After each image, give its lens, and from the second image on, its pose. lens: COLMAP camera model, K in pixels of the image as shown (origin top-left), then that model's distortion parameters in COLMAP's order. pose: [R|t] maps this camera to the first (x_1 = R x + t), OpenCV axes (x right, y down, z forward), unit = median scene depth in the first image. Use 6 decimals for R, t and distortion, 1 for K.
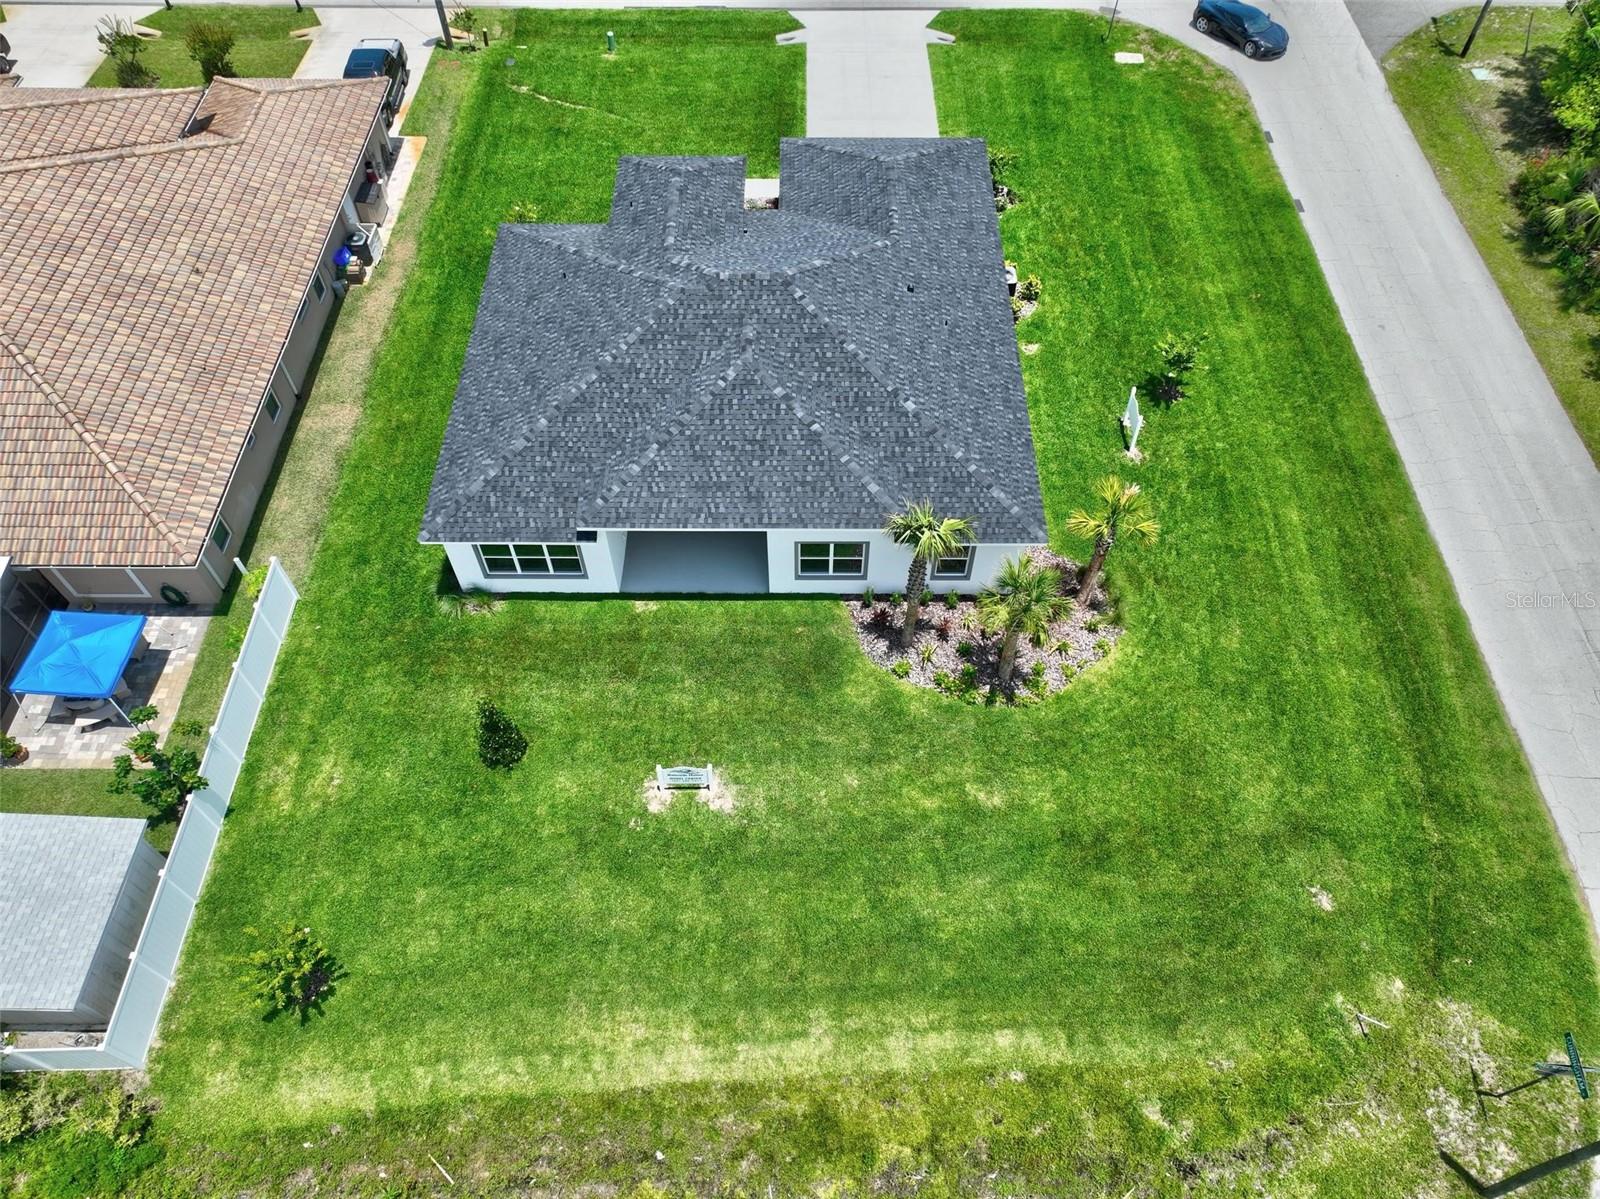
lens RADIAL K [[1124.0, 0, 799.9], [0, 1124.0, 604.3], [0, 0, 1]] dist [0.004545, 0.010270]
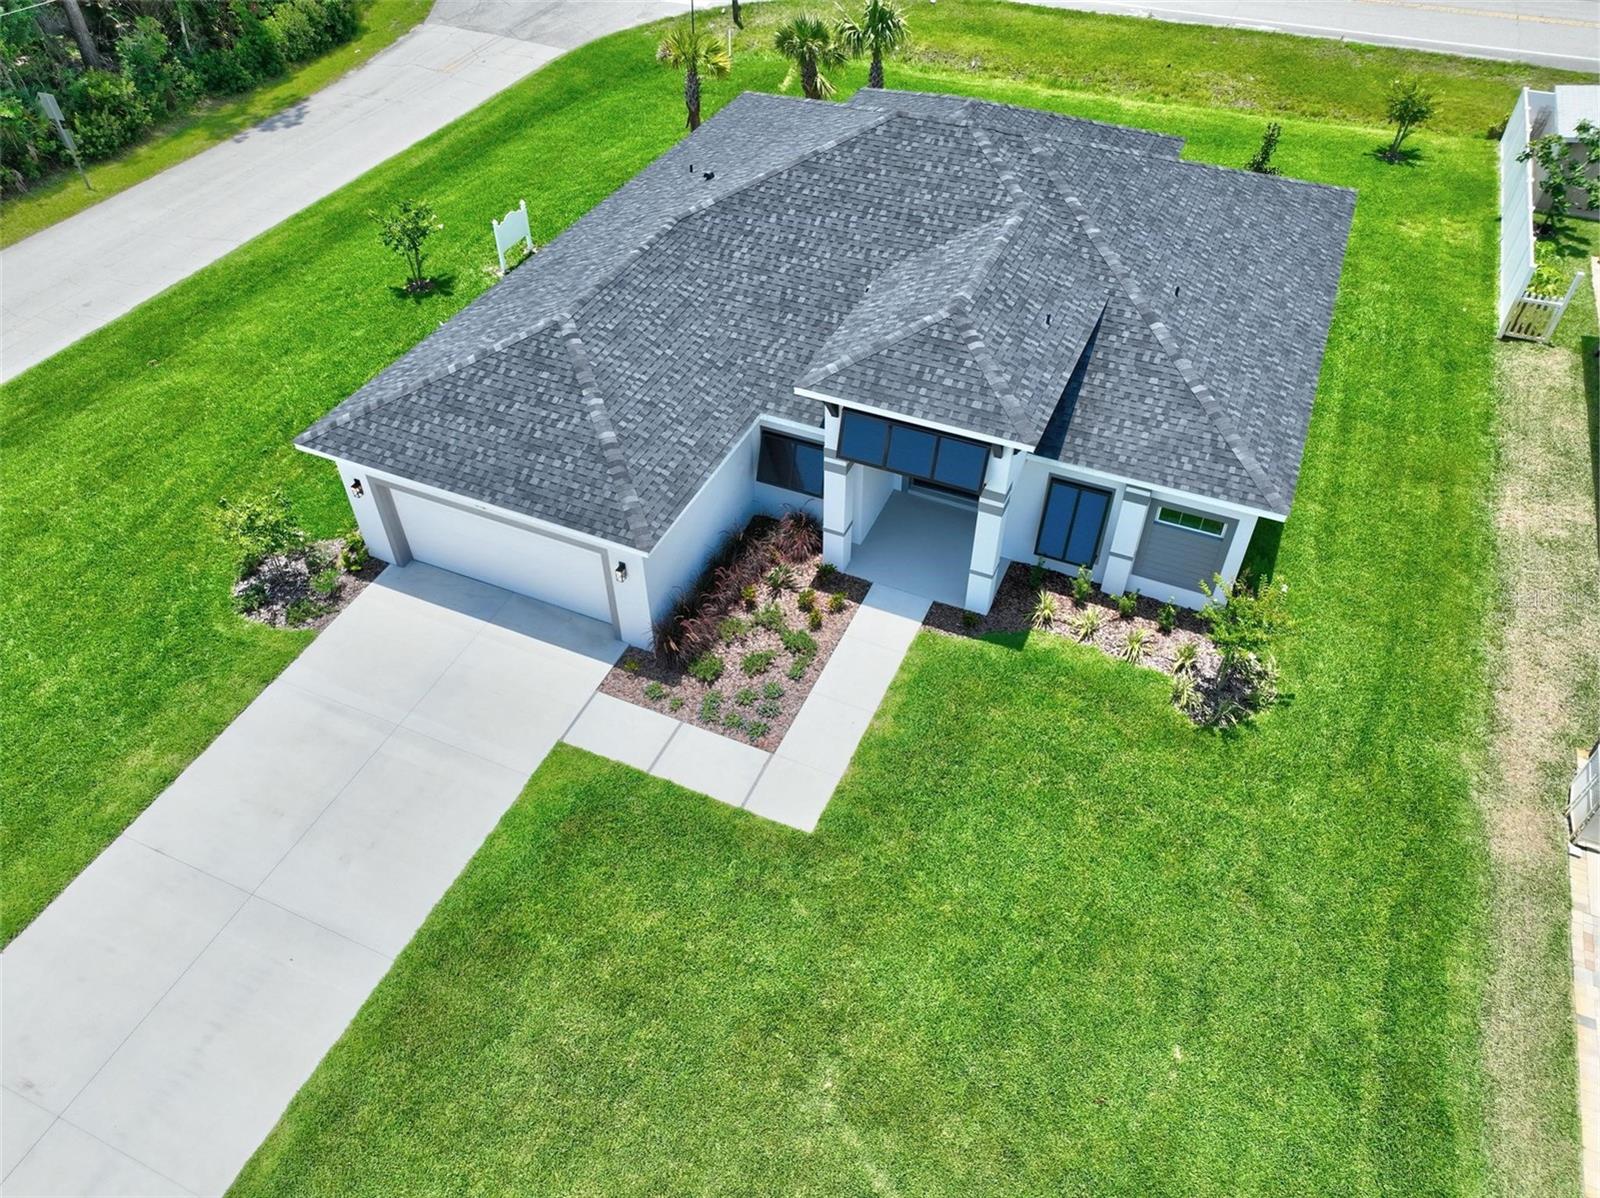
lens RADIAL K [[1124.0, 0, 799.9], [0, 1124.0, 603.8], [0, 0, 1]] dist [0.004545, 0.010270]
pose [[-0.915389, -0.277299, 0.291836, -0.273493], [0.330093, -0.102058, 0.938415, -1.070808], [-0.230437, 0.955348, 0.184958, 1.211556]]
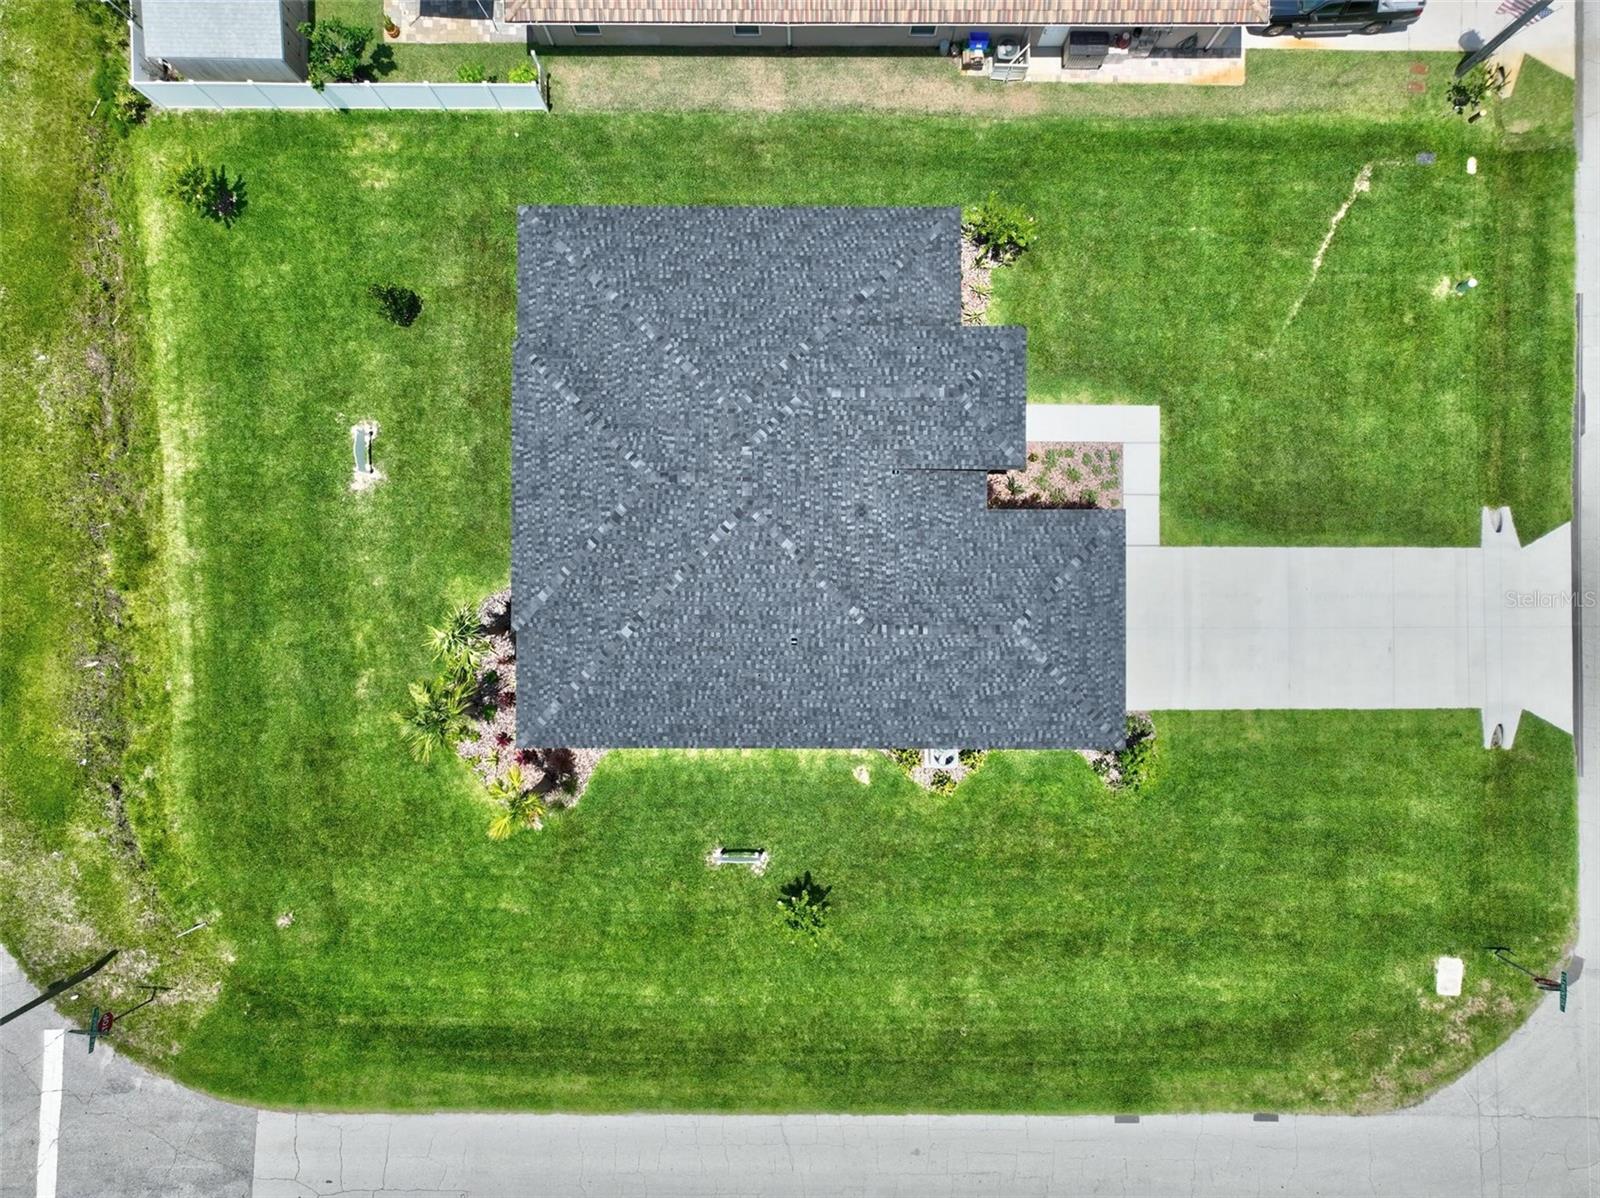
lens RADIAL K [[1124.0, 0, 799.9], [0, 1124.0, 603.8], [0, 0, 1]] dist [0.004545, 0.010270]
pose [[0.002454, 0.999952, -0.009481, 0.080744], [-0.812141, 0.007524, 0.583413, -0.932641], [0.583456, 0.006268, 0.812120, 0.217082]]
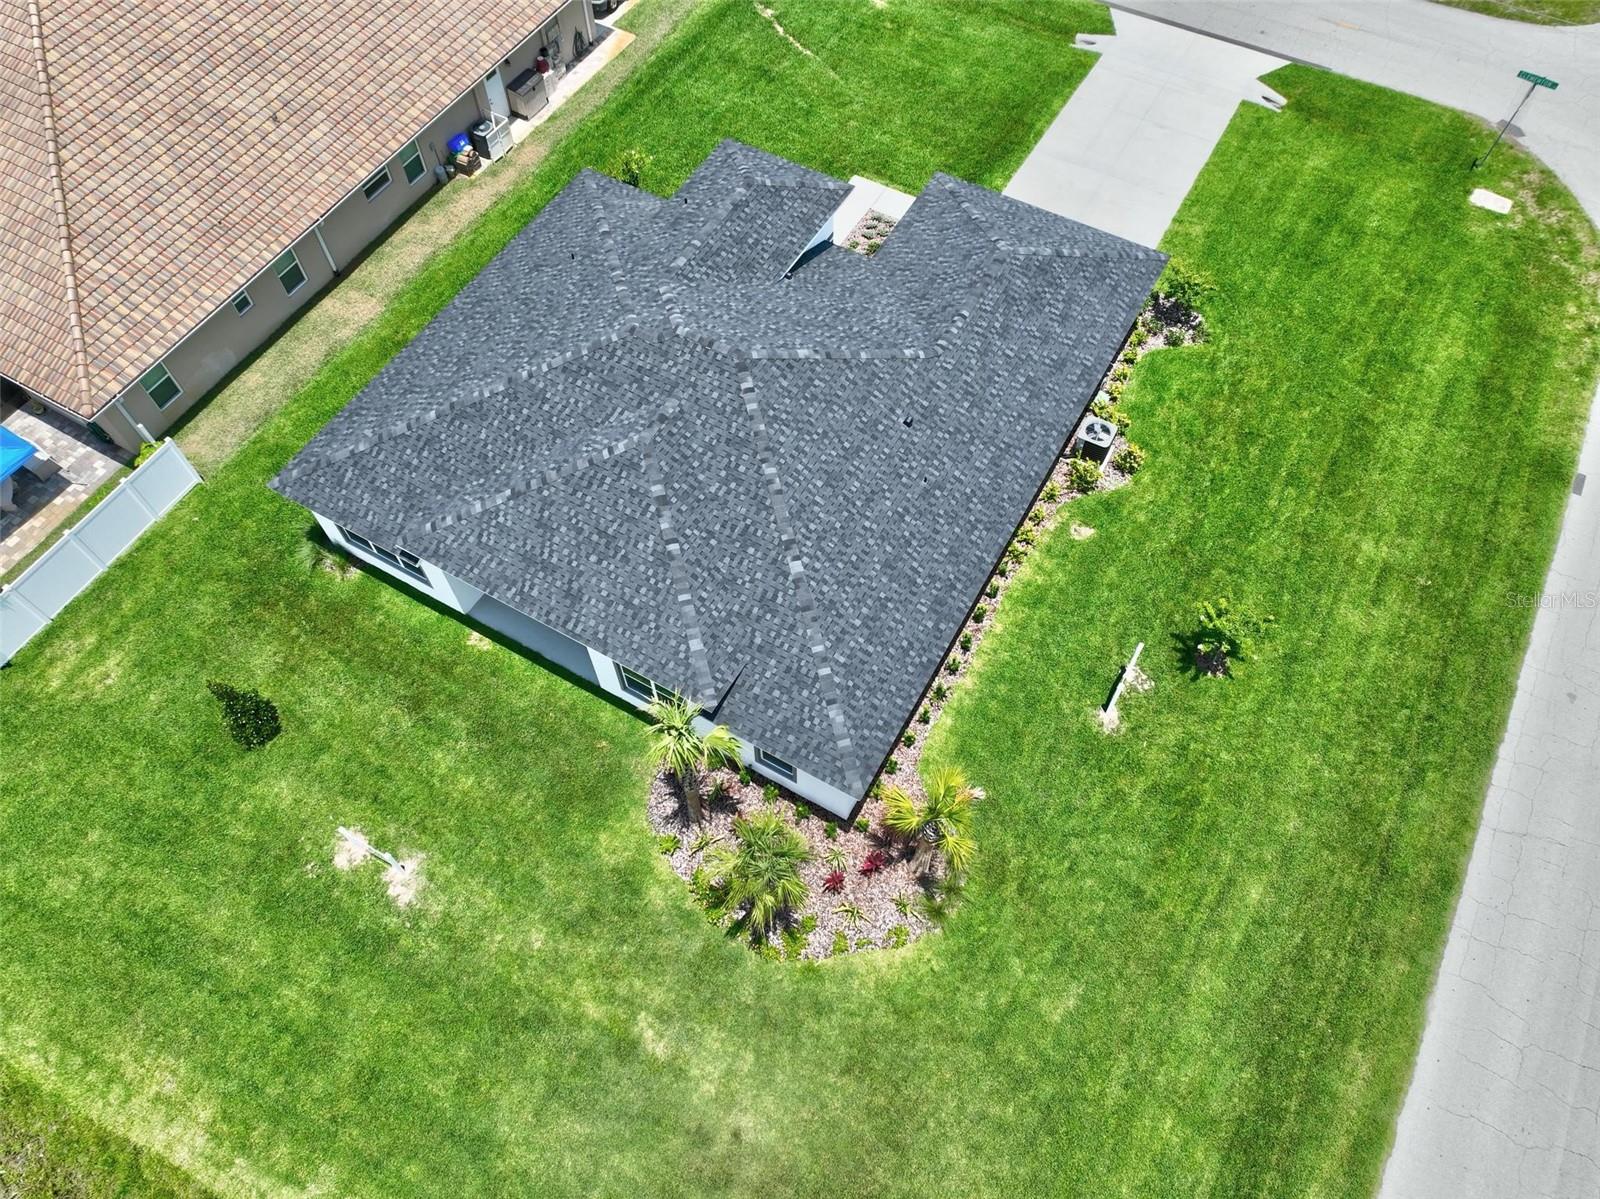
lens RADIAL K [[1124.0, 0, 799.9], [0, 1124.0, 604.3], [0, 0, 1]] dist [0.004545, 0.010270]
pose [[0.871330, 0.421930, -0.250517, 0.312396], [-0.397365, 0.906251, 0.144256, -0.267827], [0.287897, -0.026148, 0.957304, 0.217475]]
